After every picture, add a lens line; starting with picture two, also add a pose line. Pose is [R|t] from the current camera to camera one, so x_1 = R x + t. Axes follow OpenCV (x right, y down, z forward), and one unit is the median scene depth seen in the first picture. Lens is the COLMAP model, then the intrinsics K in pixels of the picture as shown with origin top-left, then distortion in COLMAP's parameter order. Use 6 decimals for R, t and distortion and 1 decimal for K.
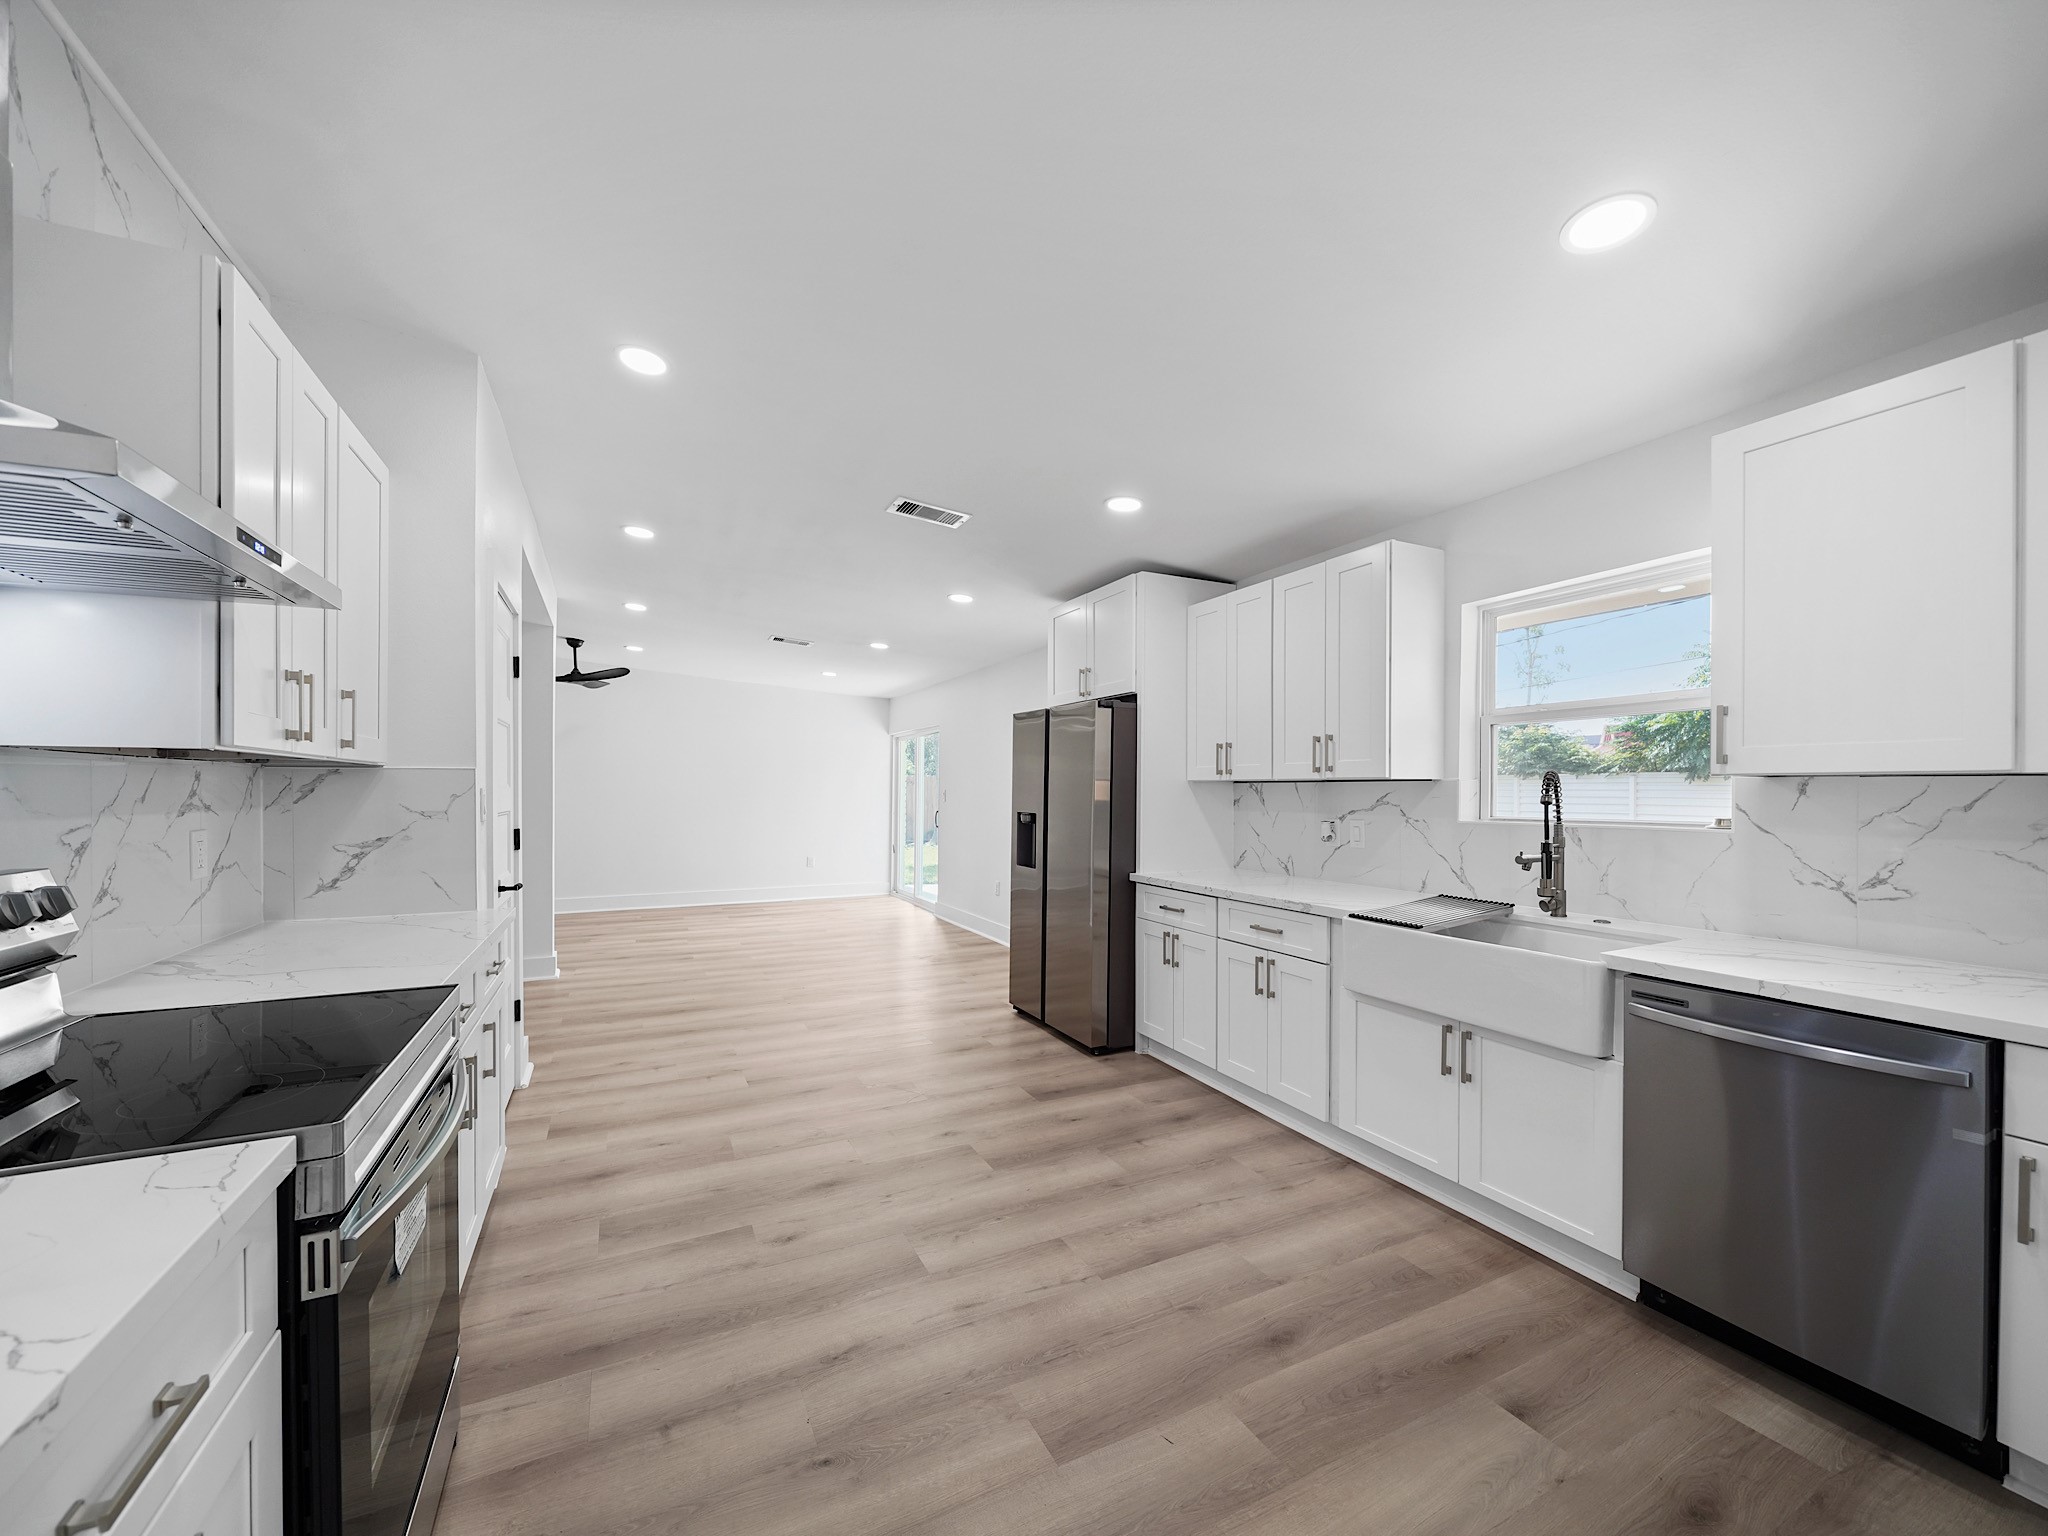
lens RADIAL K [[795.5, 0, 1022.8], [0, 795.5, 796.9], [0, 0, 1]] dist [-0.004032, -0.000138]
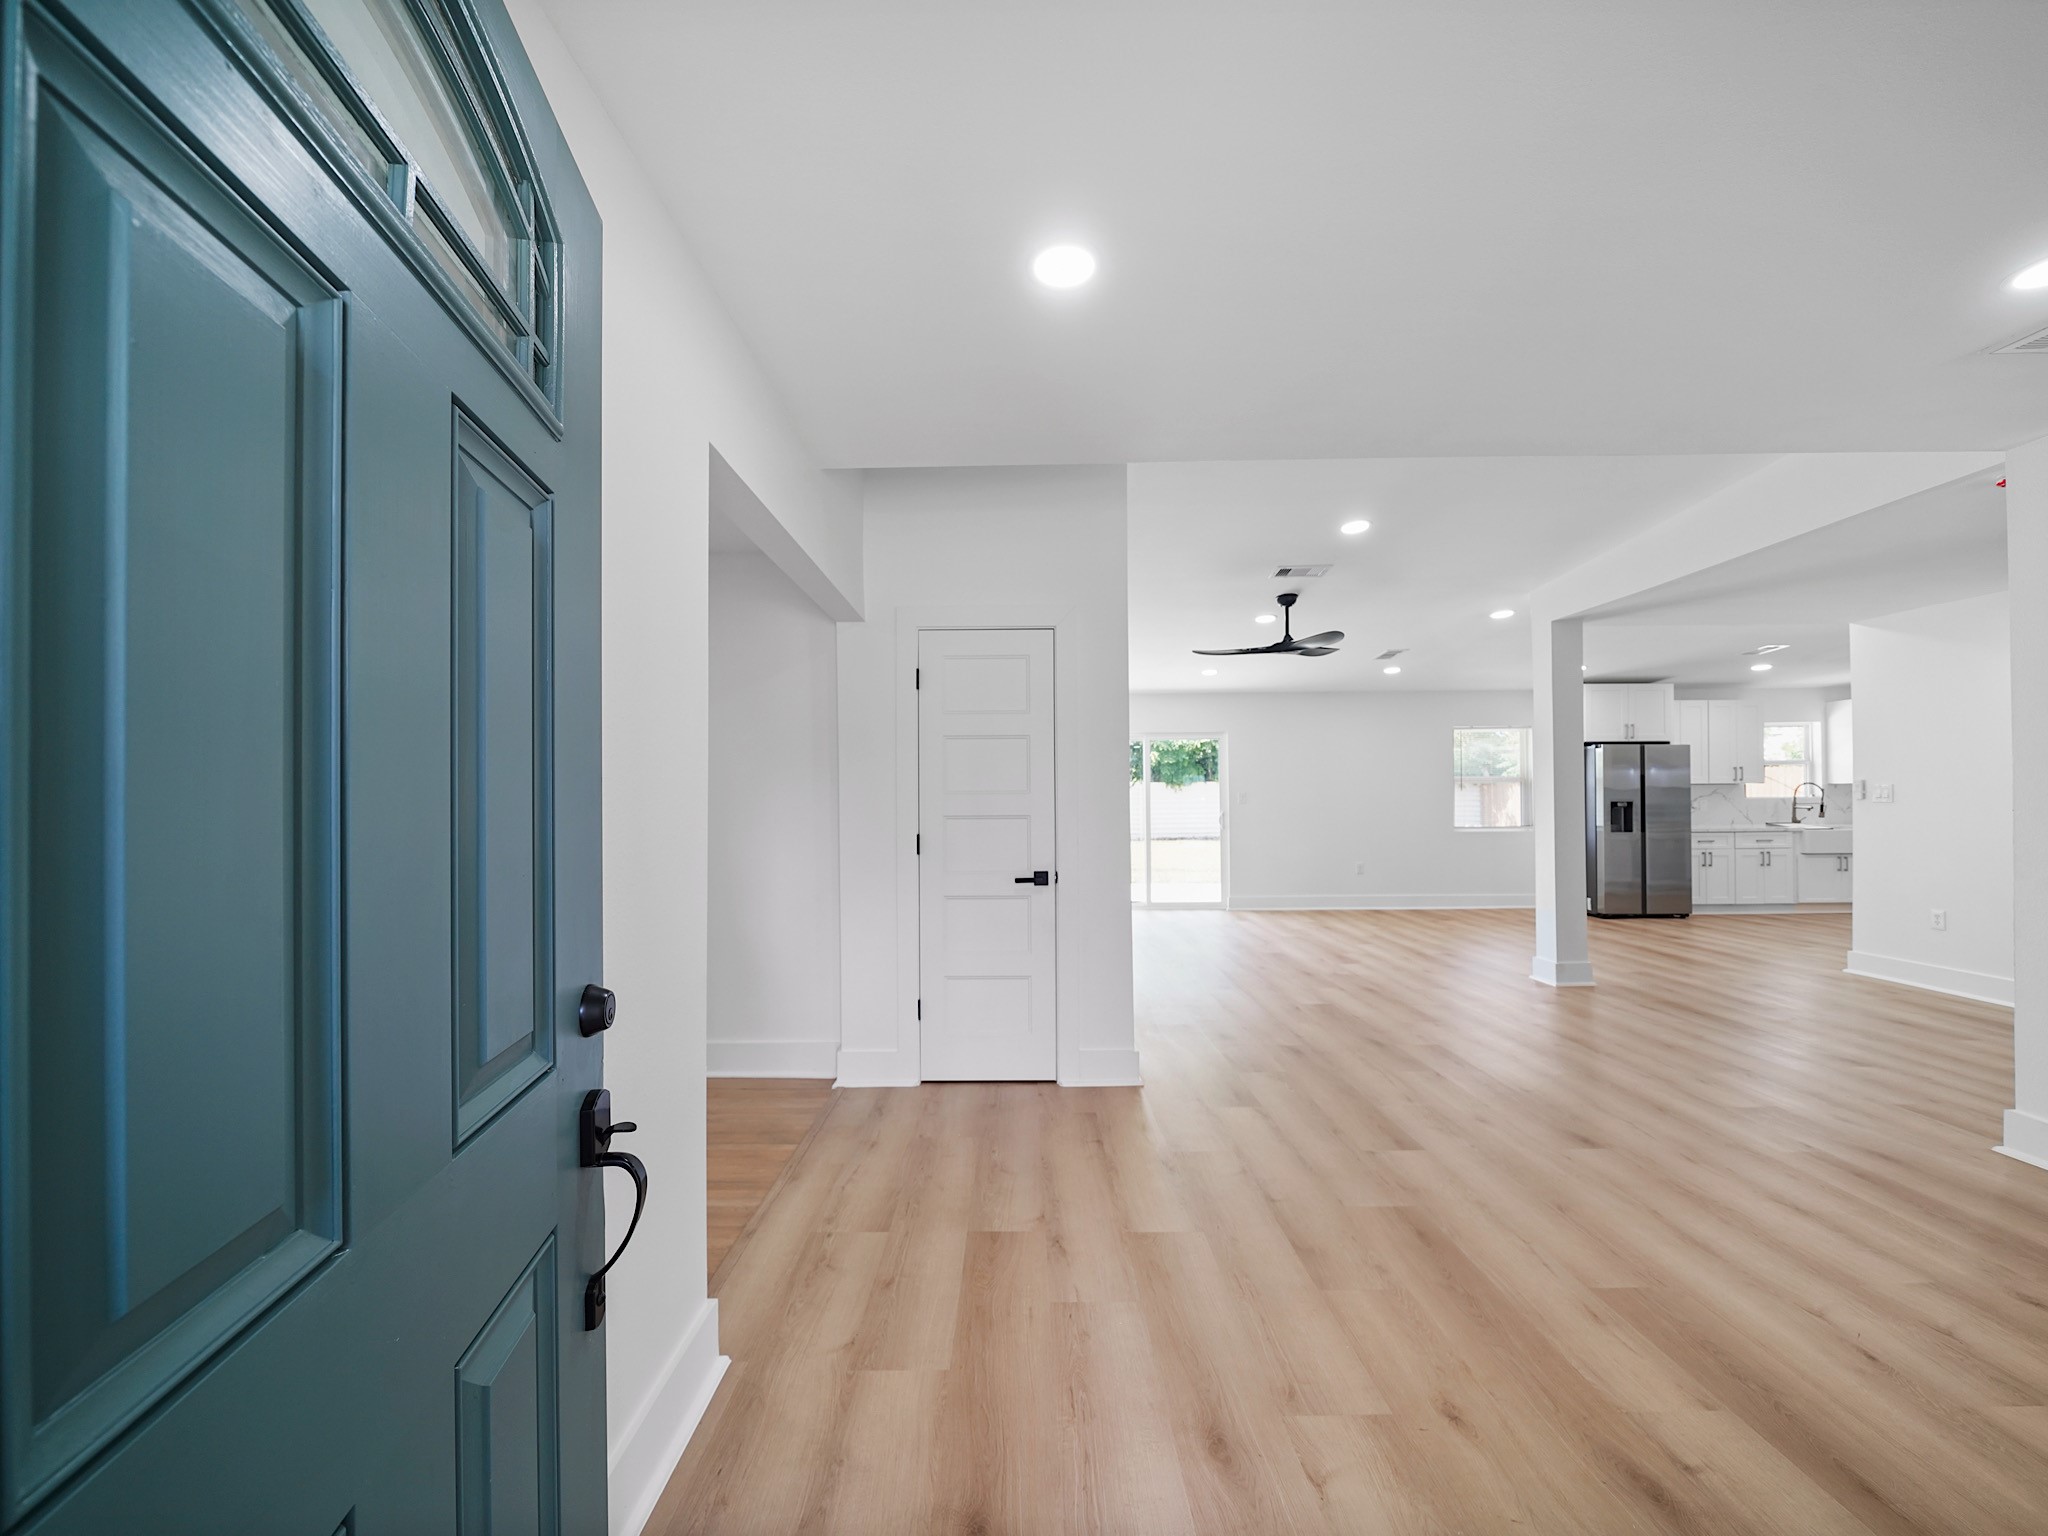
lens RADIAL K [[790.9, 0, 1015.6], [0, 790.9, 790.3], [0, 0, 1]] dist [-0.002862, -0.000259]
pose [[0.441513, -0.000561, 0.897254, -2.980679], [0.017908, 0.999806, -0.008187, -0.020626], [-0.897076, 0.019683, 0.441438, 1.978094]]
